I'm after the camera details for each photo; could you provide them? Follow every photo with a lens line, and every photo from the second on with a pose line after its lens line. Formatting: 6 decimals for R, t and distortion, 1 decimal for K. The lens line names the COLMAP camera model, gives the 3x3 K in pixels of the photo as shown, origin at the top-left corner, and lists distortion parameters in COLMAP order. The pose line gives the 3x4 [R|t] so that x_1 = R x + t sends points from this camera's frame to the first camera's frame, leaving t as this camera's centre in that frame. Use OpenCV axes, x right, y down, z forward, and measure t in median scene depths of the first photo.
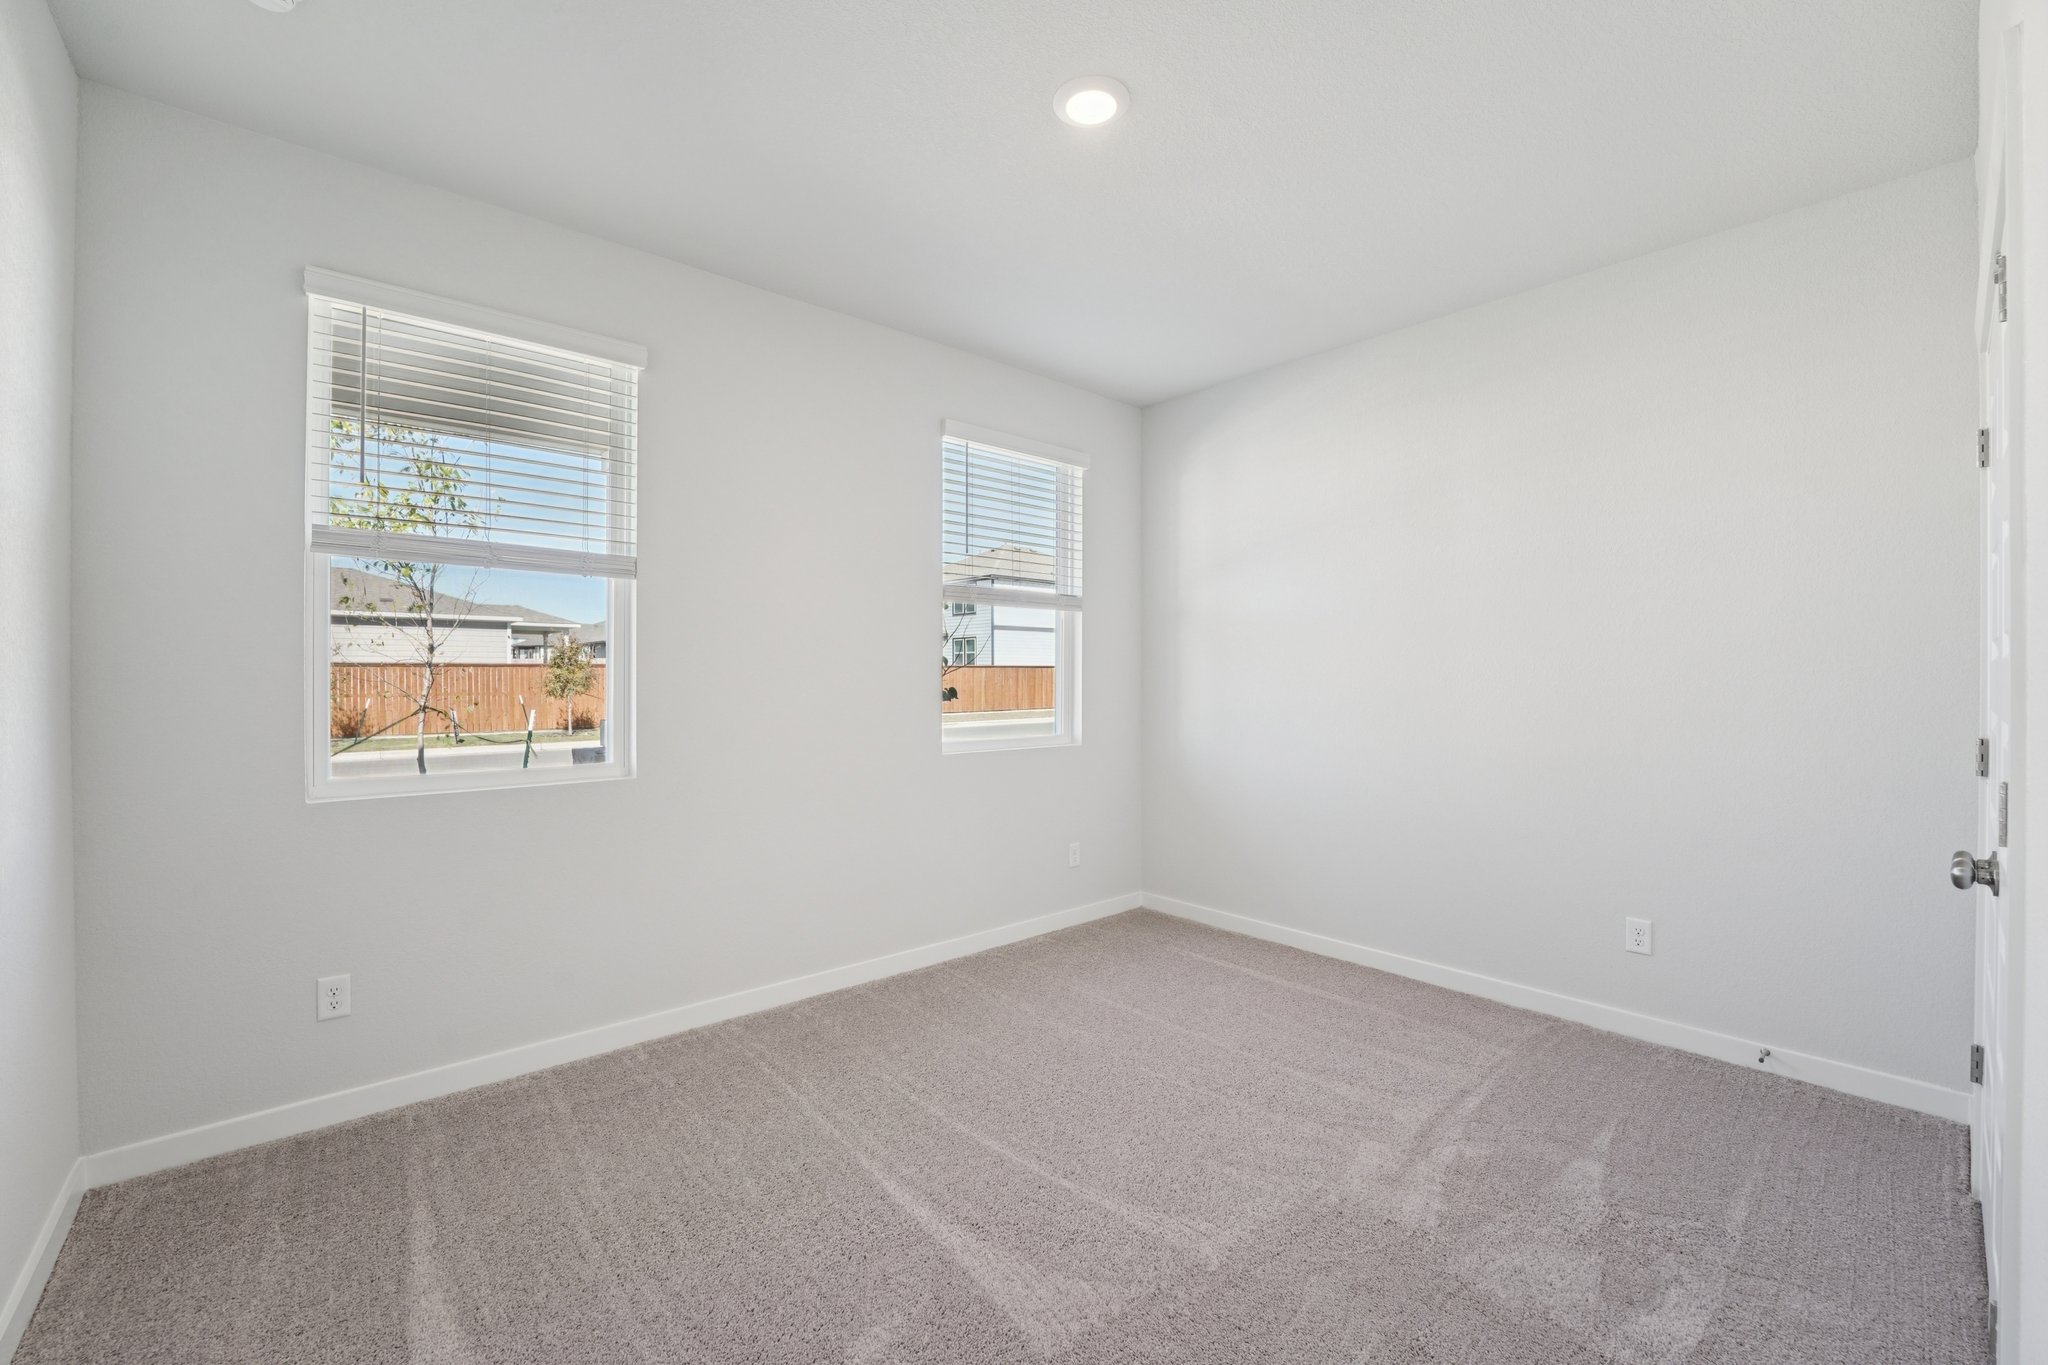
lens RADIAL K [[854.3, 0, 1014.0], [0, 854.3, 682.2], [0, 0, 1]] dist [-0.041351, 0.008511]
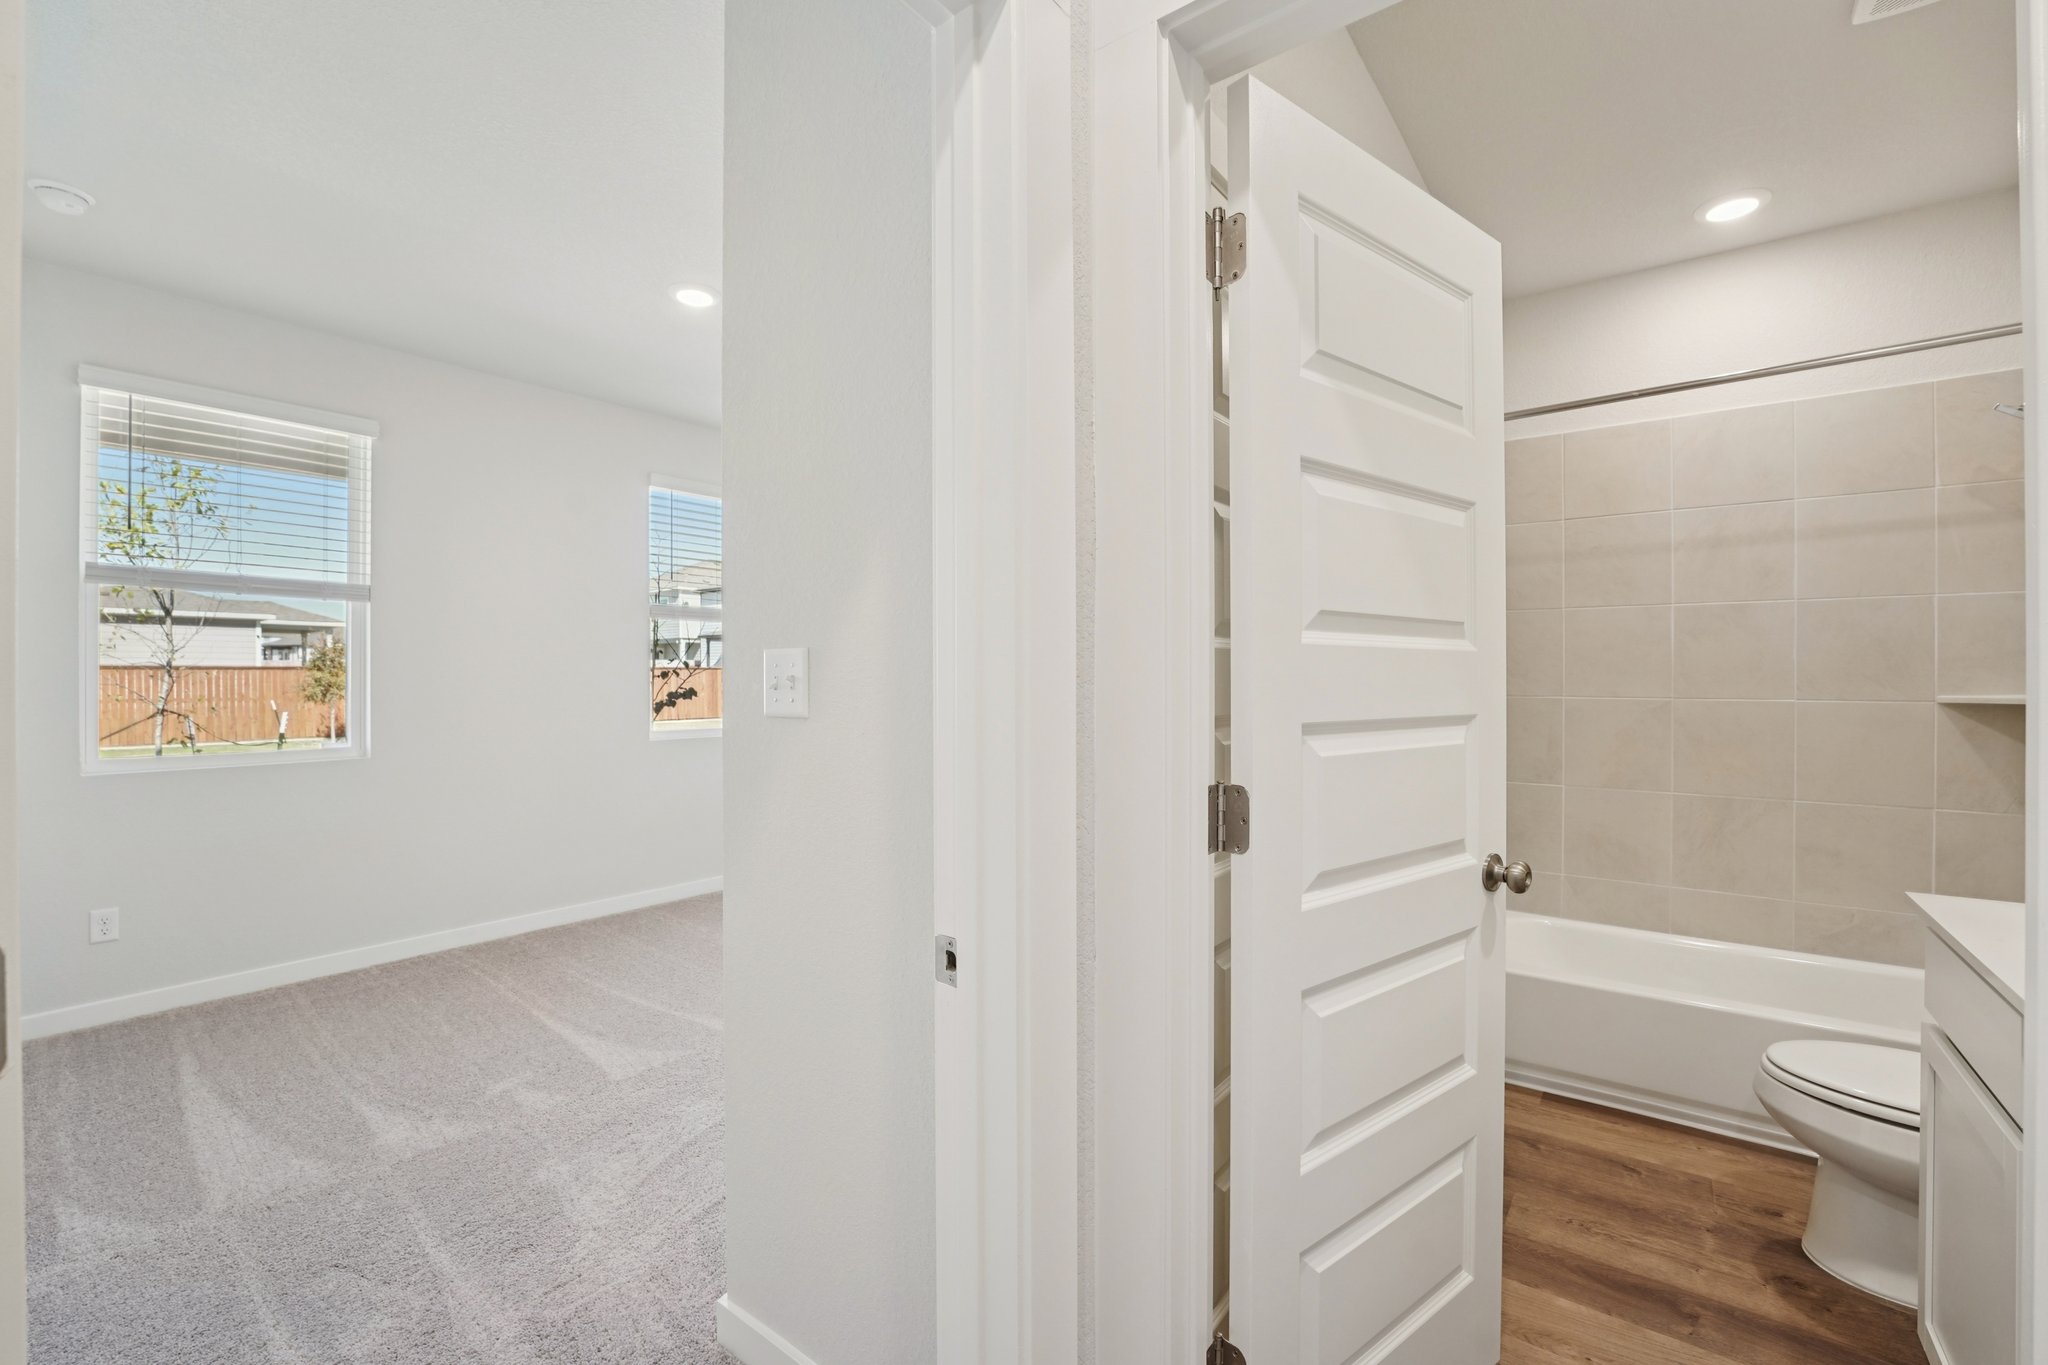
lens RADIAL K [[854.3, 0, 1014.0], [0, 854.3, 682.2], [0, 0, 1]] dist [-0.041351, 0.008511]
pose [[0.980362, -0.003380, 0.197179, 0.134605], [0.003892, 0.999990, -0.002212, 0.003011], [-0.197170, 0.002936, 0.980365, -0.224120]]
